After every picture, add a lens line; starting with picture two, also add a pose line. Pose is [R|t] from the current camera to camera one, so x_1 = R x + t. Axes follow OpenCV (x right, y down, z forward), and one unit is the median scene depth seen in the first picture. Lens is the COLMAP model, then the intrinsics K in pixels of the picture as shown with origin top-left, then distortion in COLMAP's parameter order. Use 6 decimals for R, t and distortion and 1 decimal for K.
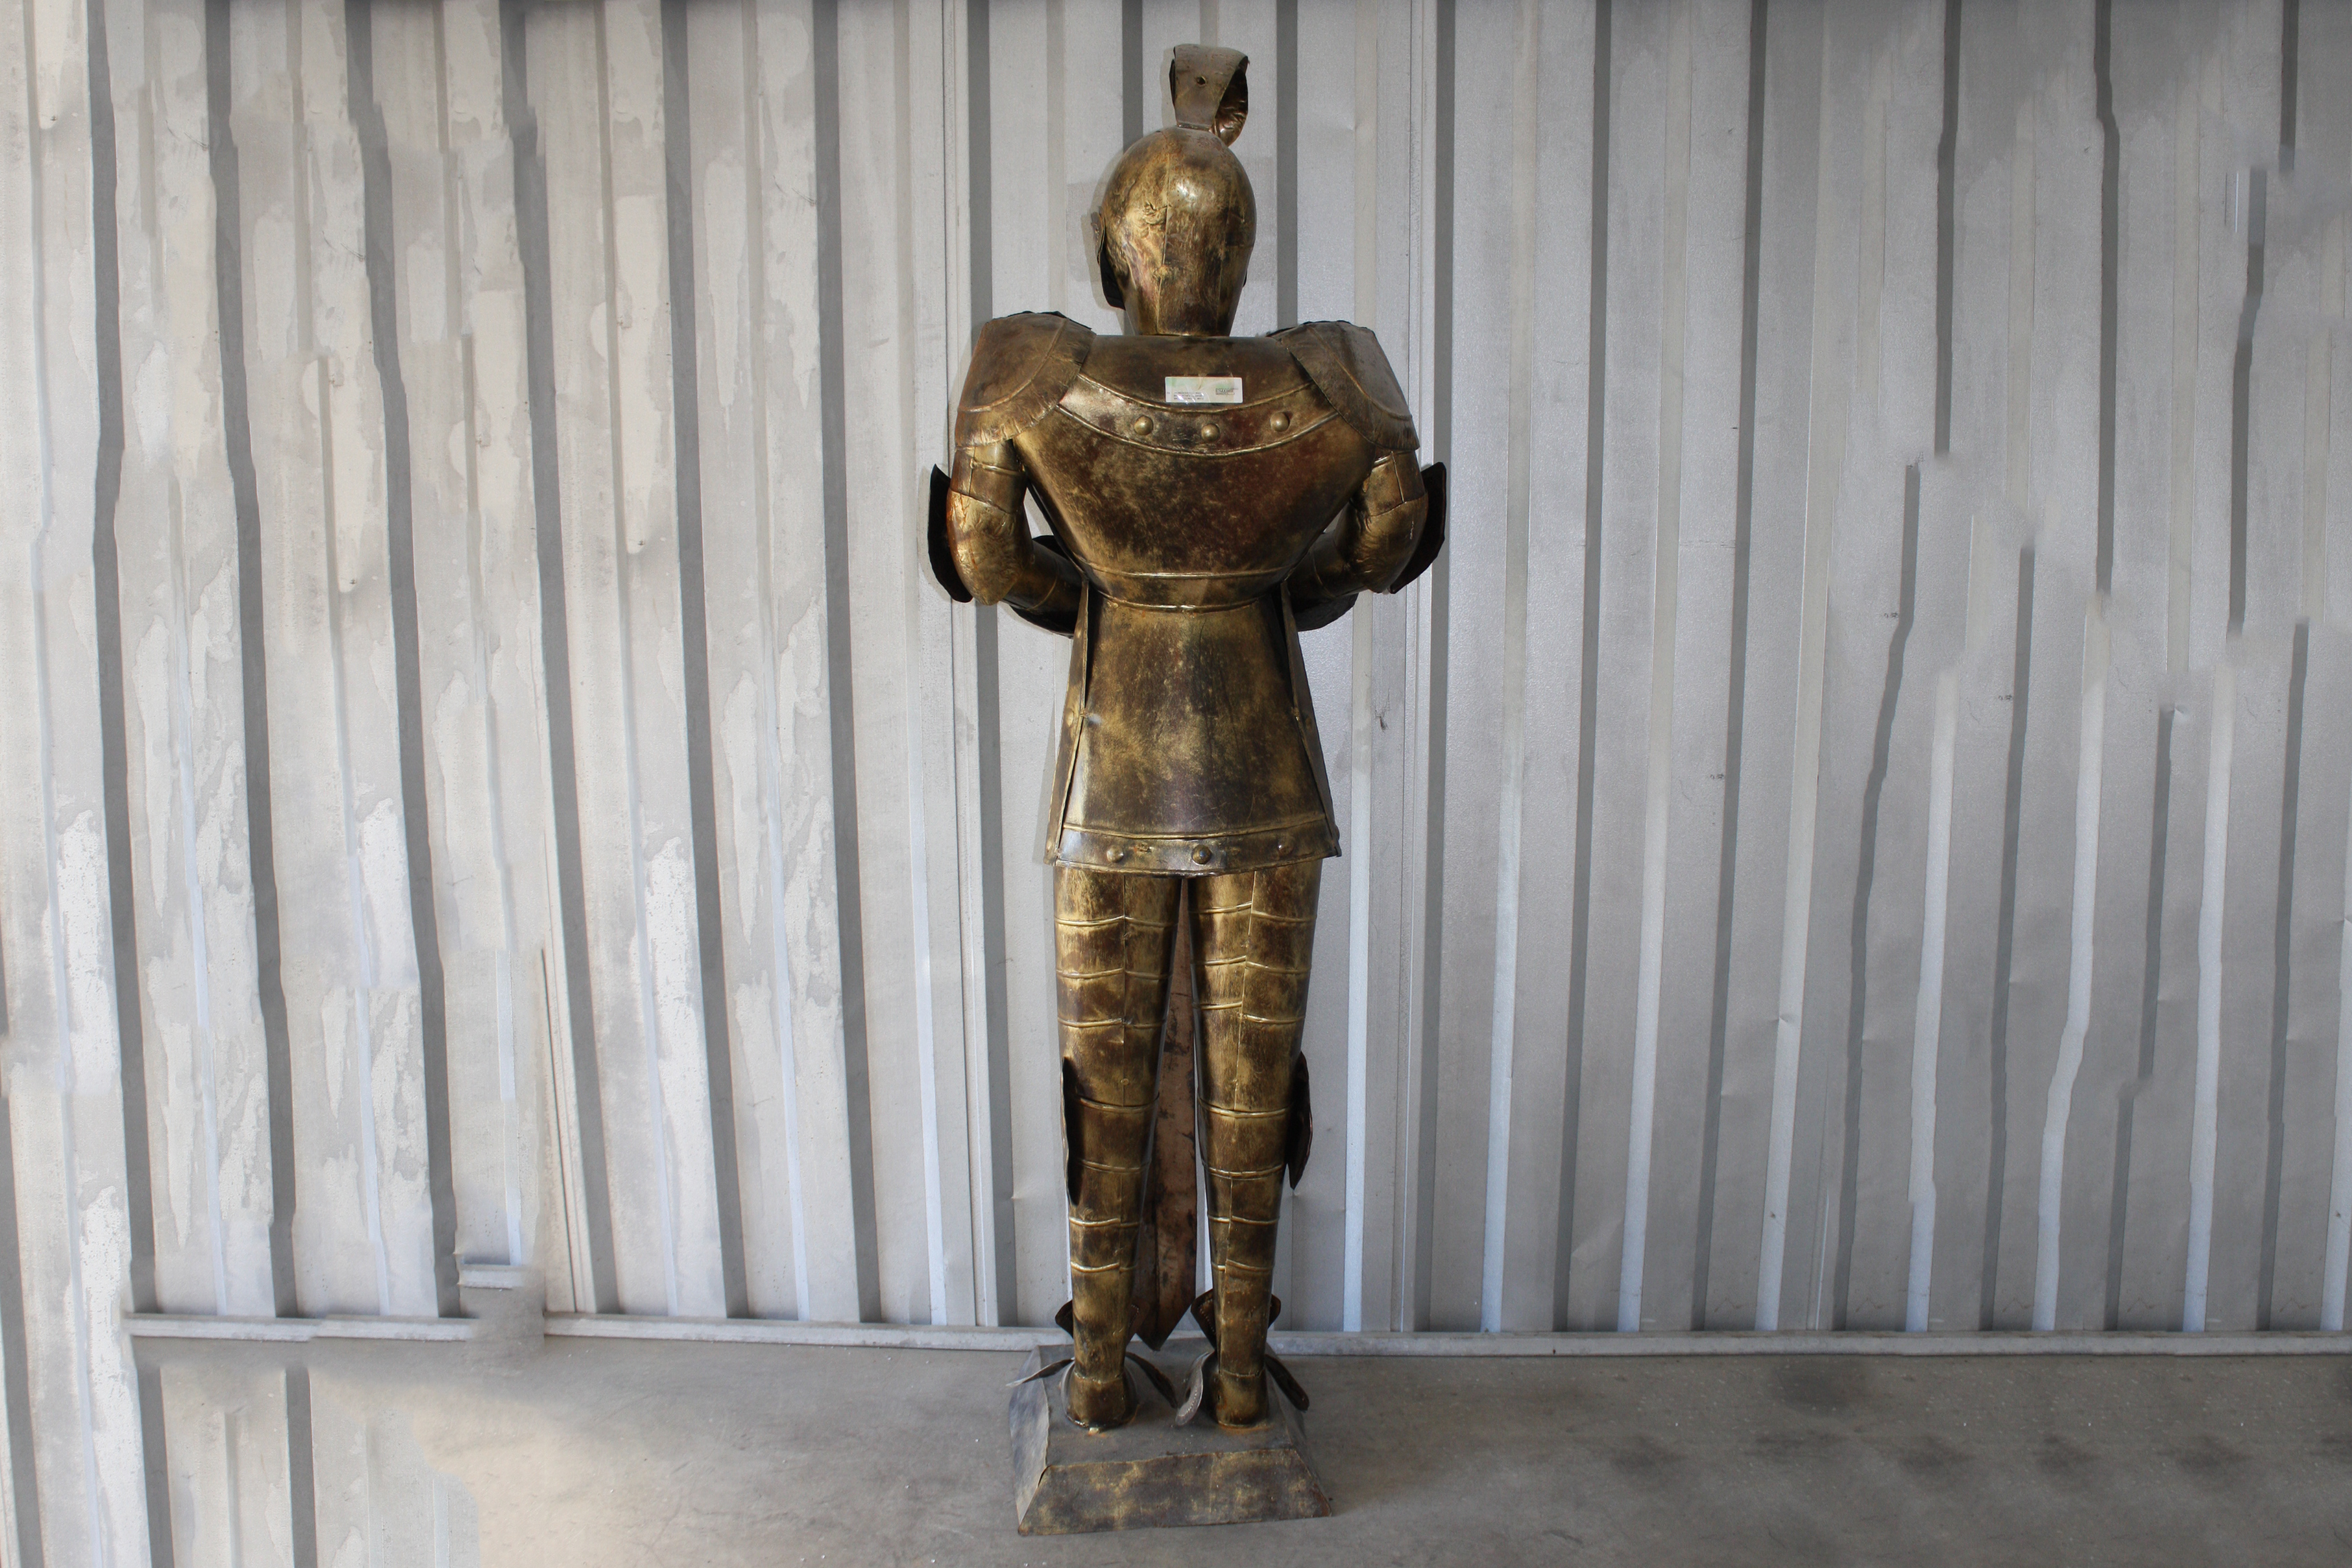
lens RADIAL K [[2090.1, 0, 1184.5], [0, 2090.1, 767.2], [0, 0, 1]] dist [-0.078430, 0.029641]
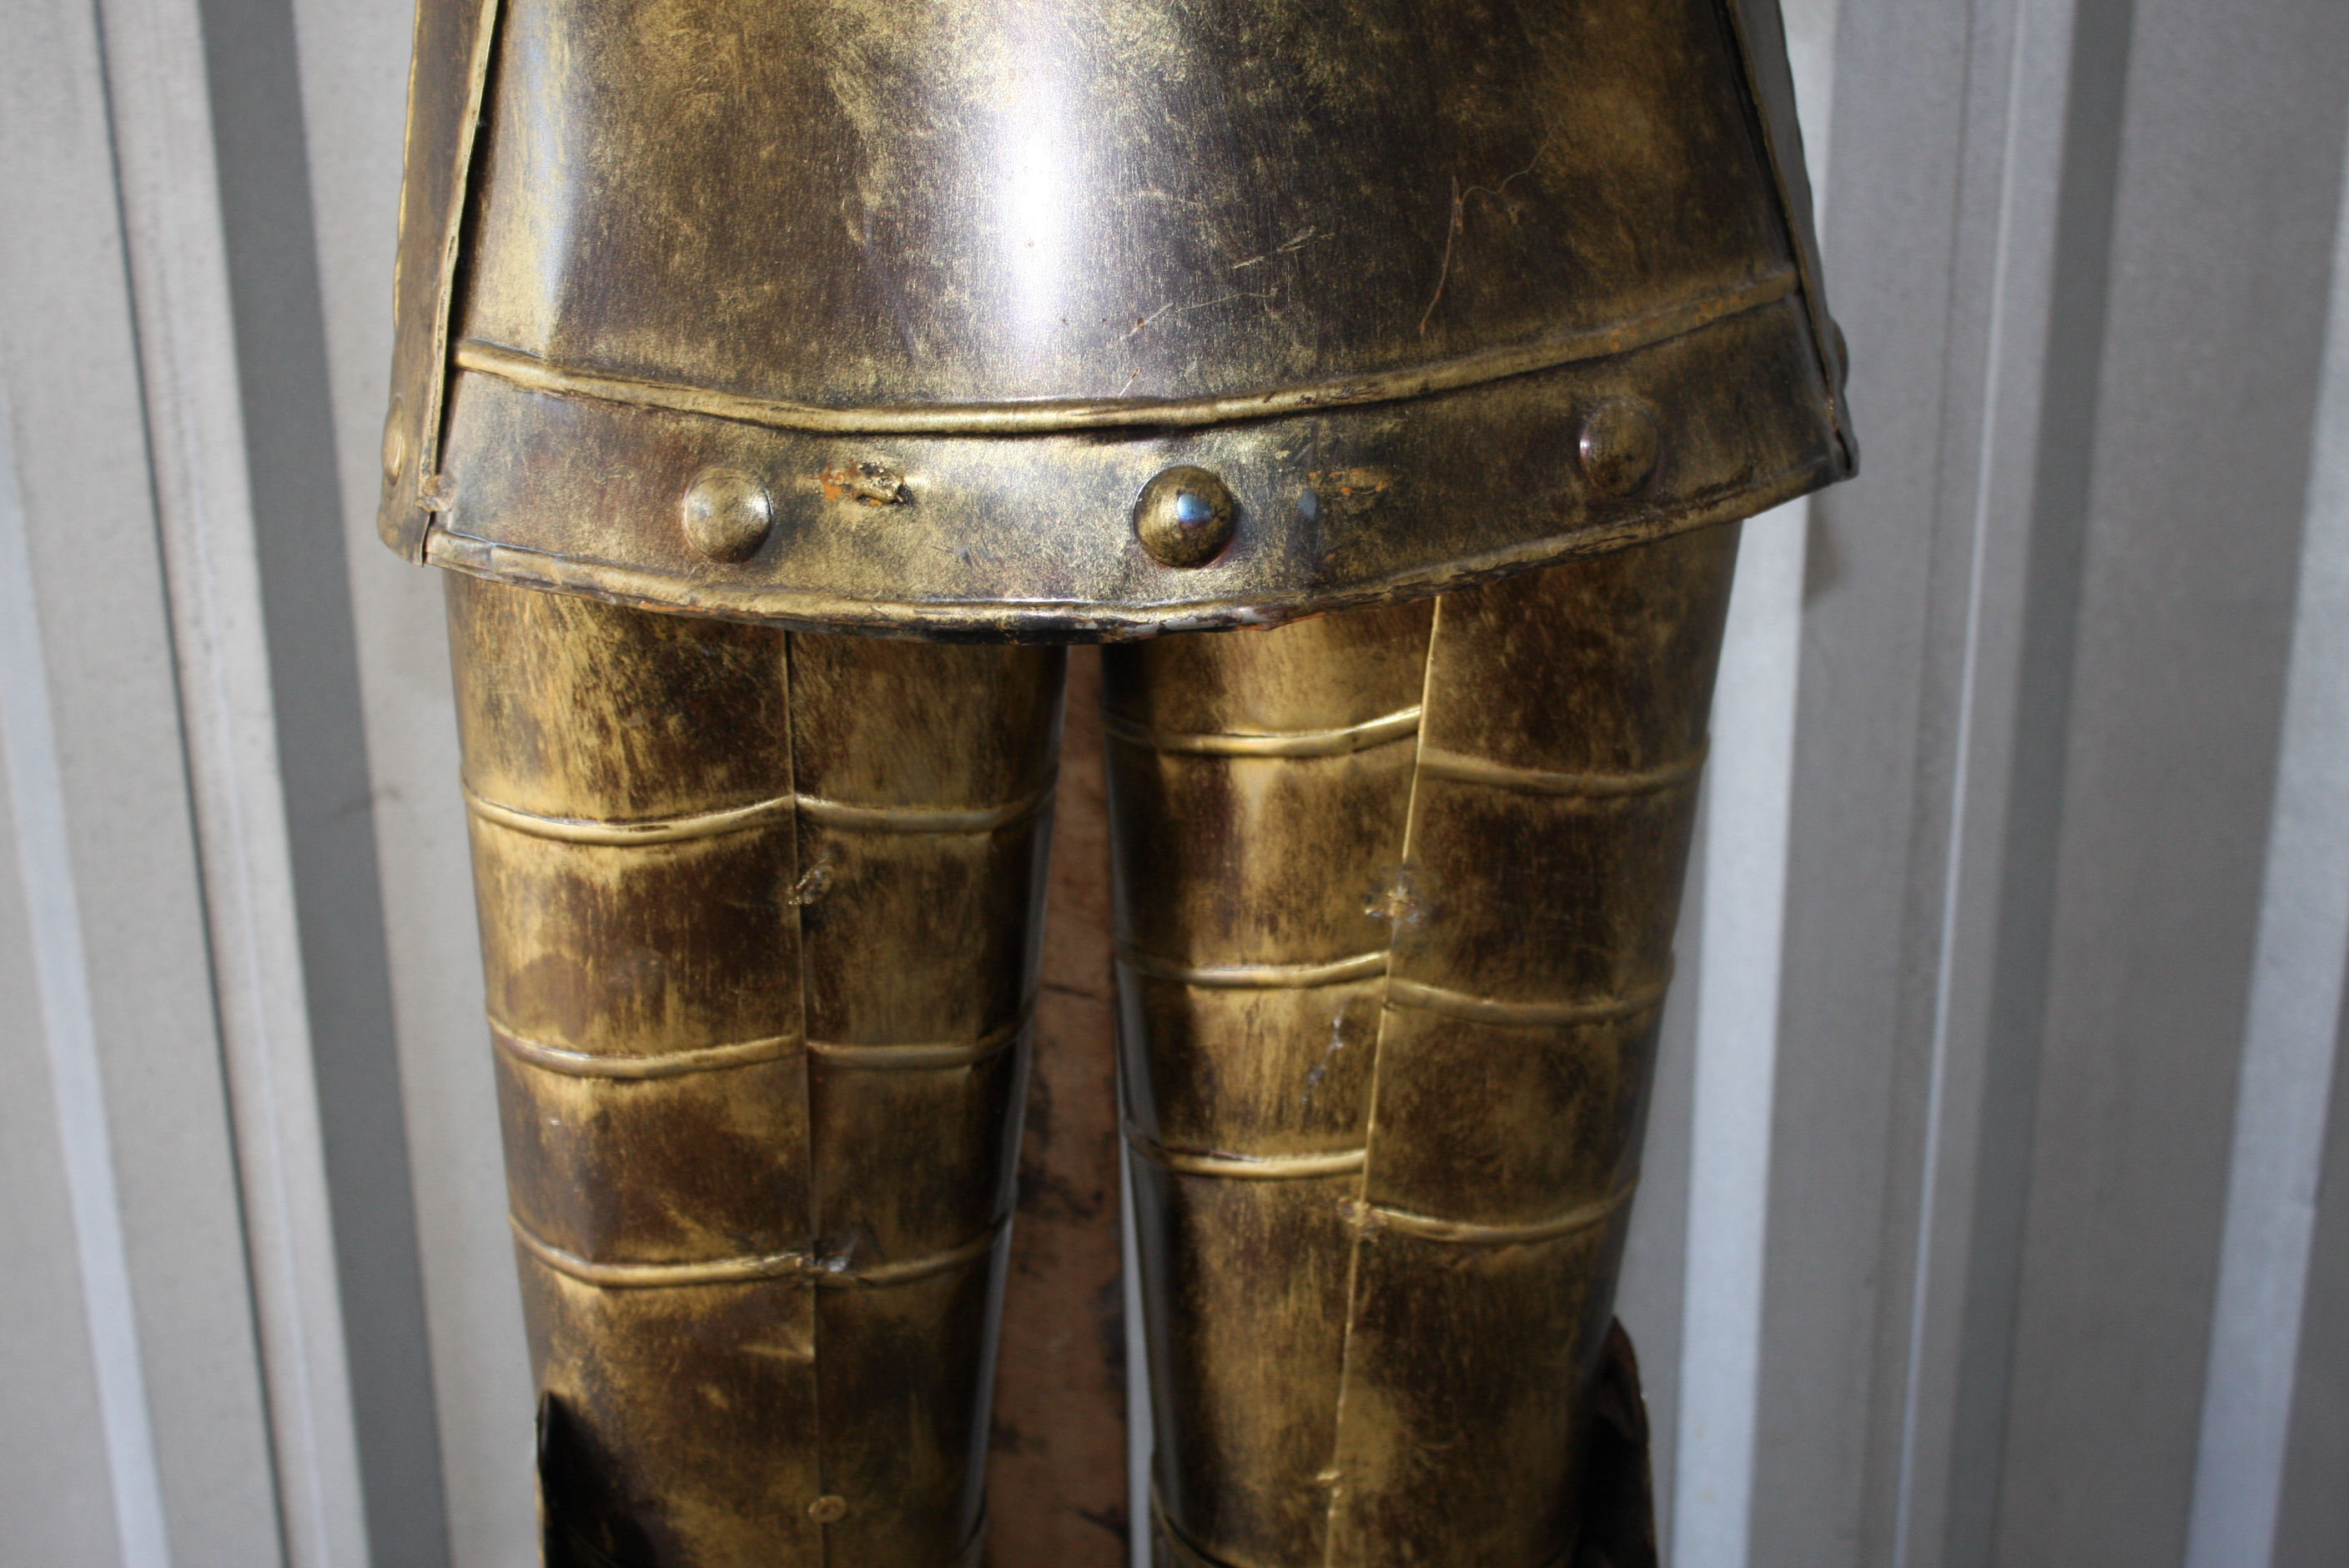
lens RADIAL K [[3599.9, 0, 1156.9], [0, 3599.9, 786.9], [0, 0, 1]] dist [-0.017984, 0.000000]
pose [[0.999090, -0.021090, 0.037070, -0.006561], [0.012448, 0.975535, 0.219492, -0.005091], [-0.040792, -0.218831, 0.974910, 0.654424]]
